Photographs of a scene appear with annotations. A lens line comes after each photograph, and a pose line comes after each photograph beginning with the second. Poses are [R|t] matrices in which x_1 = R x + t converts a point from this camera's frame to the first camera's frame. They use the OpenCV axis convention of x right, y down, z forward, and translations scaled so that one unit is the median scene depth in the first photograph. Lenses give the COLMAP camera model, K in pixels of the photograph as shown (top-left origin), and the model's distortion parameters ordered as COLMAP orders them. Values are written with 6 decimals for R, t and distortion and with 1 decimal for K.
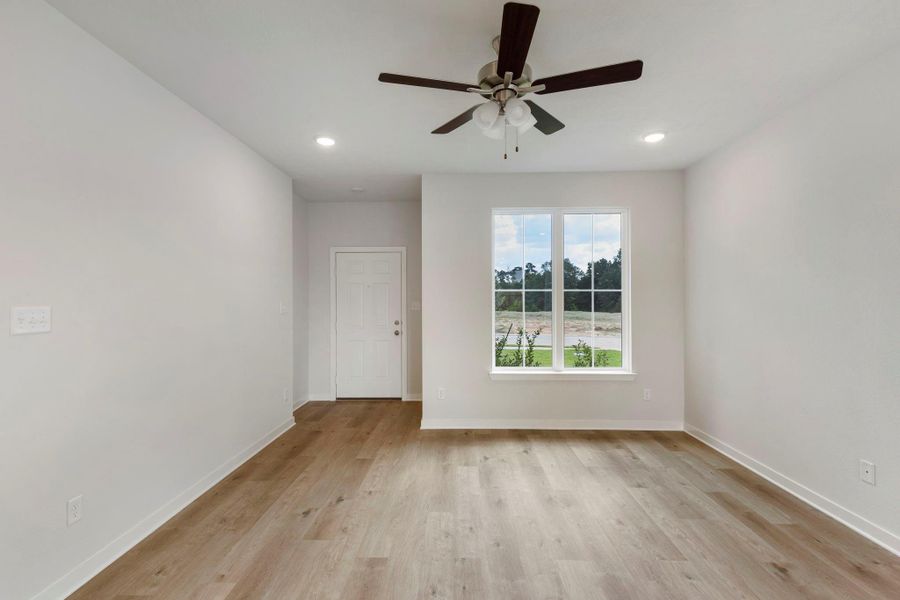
lens RADIAL K [[410.3, 0, 450.0], [0, 410.3, 300.0], [0, 0, 1]] dist [0.004157, -0.000038]
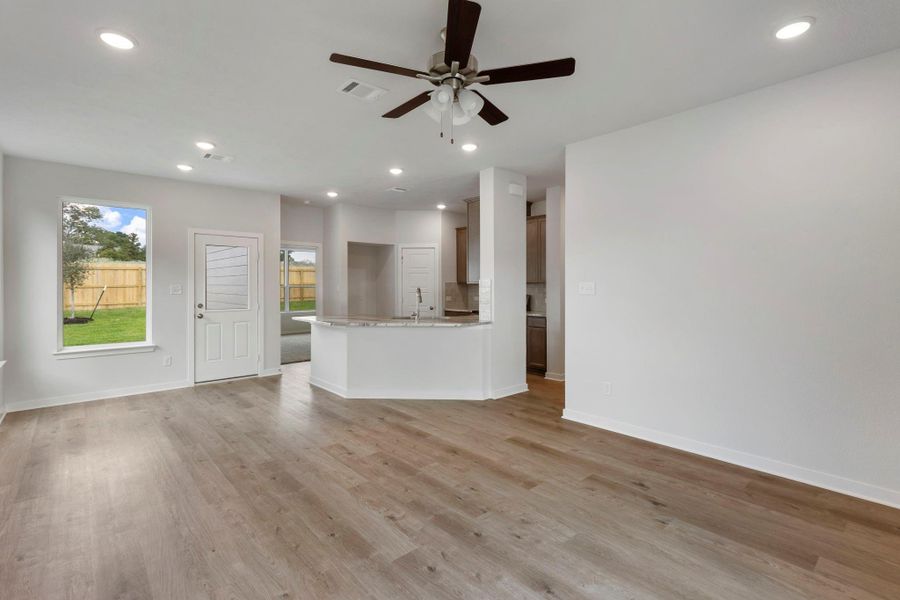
lens RADIAL K [[421.0, 0, 452.7], [0, 421.0, 289.3], [0, 0, 1]] dist [0.001916, -0.000125]
pose [[-0.730390, 0.012585, -0.682914, 0.581024], [0.005159, 0.999903, 0.012908, 0.011558], [0.683011, 0.005905, -0.730385, 1.189173]]
